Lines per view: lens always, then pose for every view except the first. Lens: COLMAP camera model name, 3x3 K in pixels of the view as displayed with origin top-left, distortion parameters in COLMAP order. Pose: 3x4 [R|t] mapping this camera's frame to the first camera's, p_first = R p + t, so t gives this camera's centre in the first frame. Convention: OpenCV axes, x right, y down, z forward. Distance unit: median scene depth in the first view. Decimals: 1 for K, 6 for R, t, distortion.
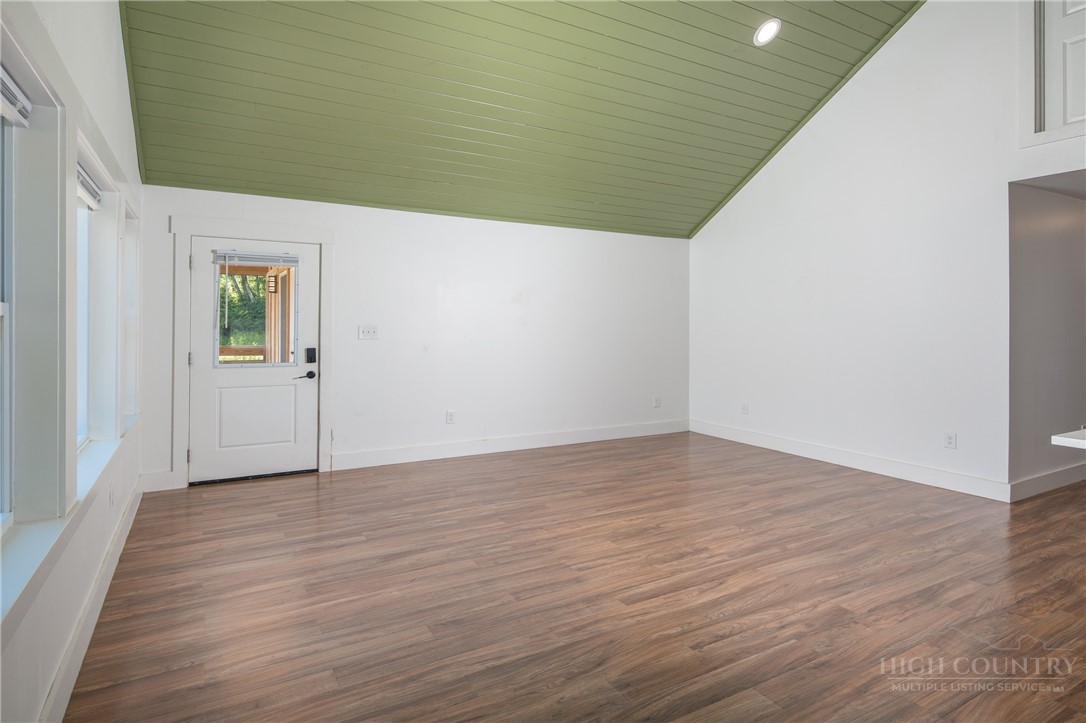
lens RADIAL K [[531.1, 0, 518.6], [0, 531.1, 322.1], [0, 0, 1]] dist [0.002142, 0.000037]
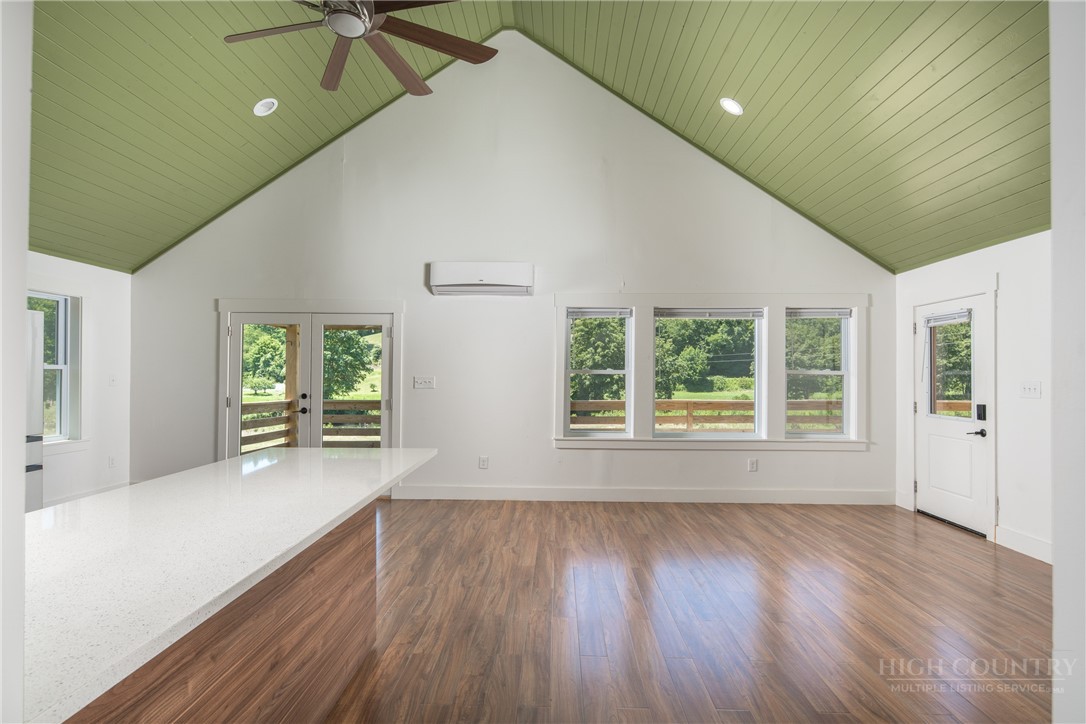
lens RADIAL K [[483.6, 0, 493.6], [0, 483.6, 369.7], [0, 0, 1]] dist [0.000817, 0.000146]
pose [[-0.516828, -0.016255, -0.855935, 0.932105], [-0.006213, 0.999865, -0.015237, 0.006203], [0.856067, -0.002557, -0.516859, 0.822656]]
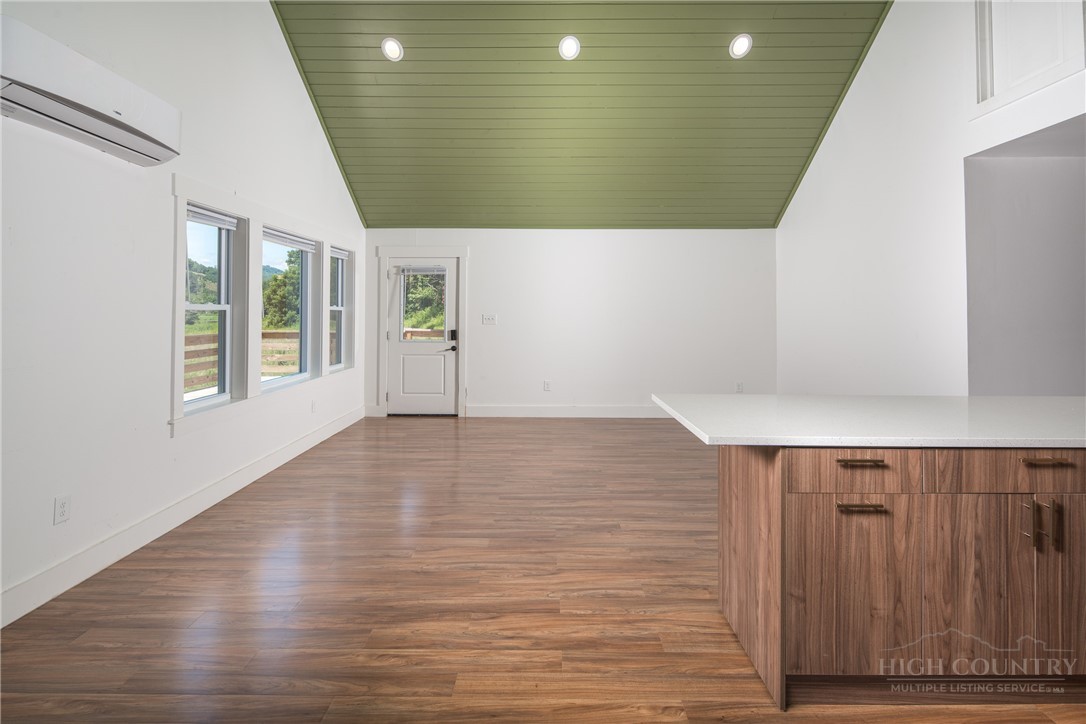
lens RADIAL K [[533.7, 0, 543.0], [0, 533.7, 309.0], [0, 0, 1]] dist [-0.001625, 0.000574]
pose [[0.859677, -0.007566, -0.510782, 0.655256], [0.005536, 0.999970, -0.005494, 0.000929], [0.510808, 0.001896, 0.859693, -0.143389]]
